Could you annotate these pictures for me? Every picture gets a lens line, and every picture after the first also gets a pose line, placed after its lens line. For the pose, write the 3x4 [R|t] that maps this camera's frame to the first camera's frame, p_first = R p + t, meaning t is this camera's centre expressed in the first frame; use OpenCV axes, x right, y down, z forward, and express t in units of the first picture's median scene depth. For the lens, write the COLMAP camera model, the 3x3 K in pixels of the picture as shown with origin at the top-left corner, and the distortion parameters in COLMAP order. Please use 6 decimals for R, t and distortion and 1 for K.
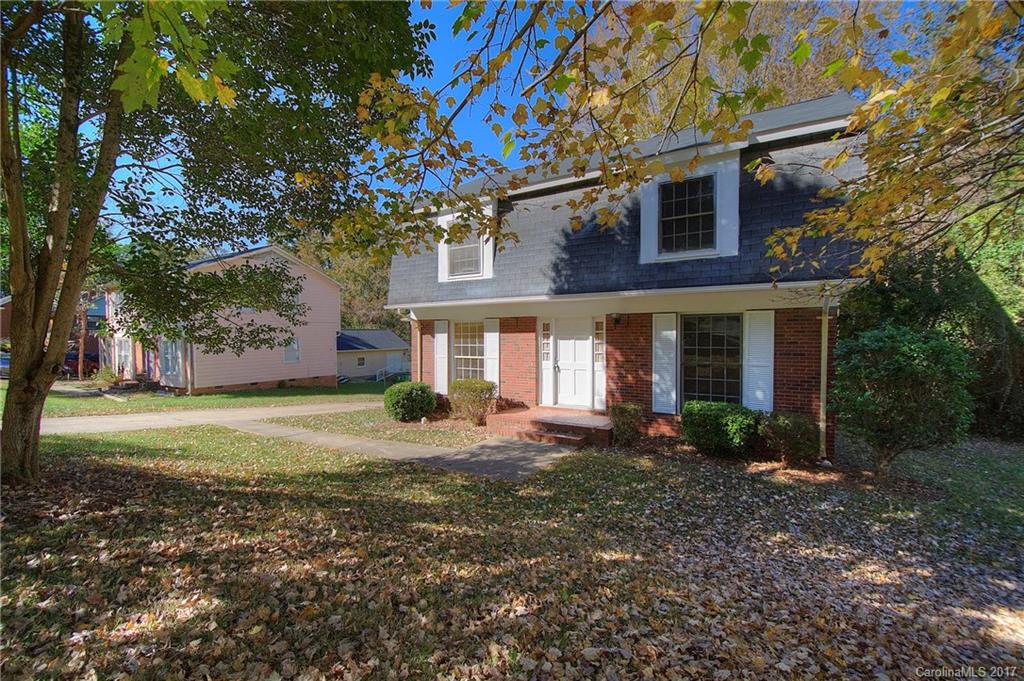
lens RADIAL K [[449.9, 0, 512.0], [0, 449.9, 340.5], [0, 0, 1]] dist [-0.000693, -0.000076]
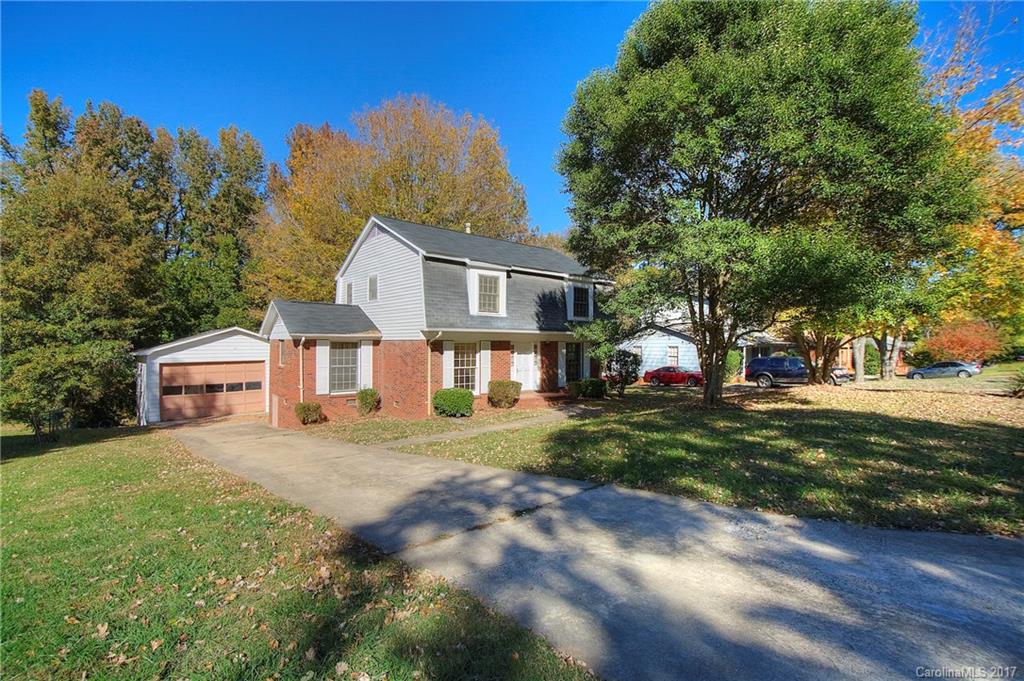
lens RADIAL K [[449.9, 0, 512.0], [0, 449.9, 340.5], [0, 0, 1]] dist [-0.000693, -0.000076]
pose [[0.291651, 0.019737, 0.956321, -1.653904], [0.016892, 0.999525, -0.025780, -0.010795], [-0.956376, 0.023673, 0.291179, 0.522800]]
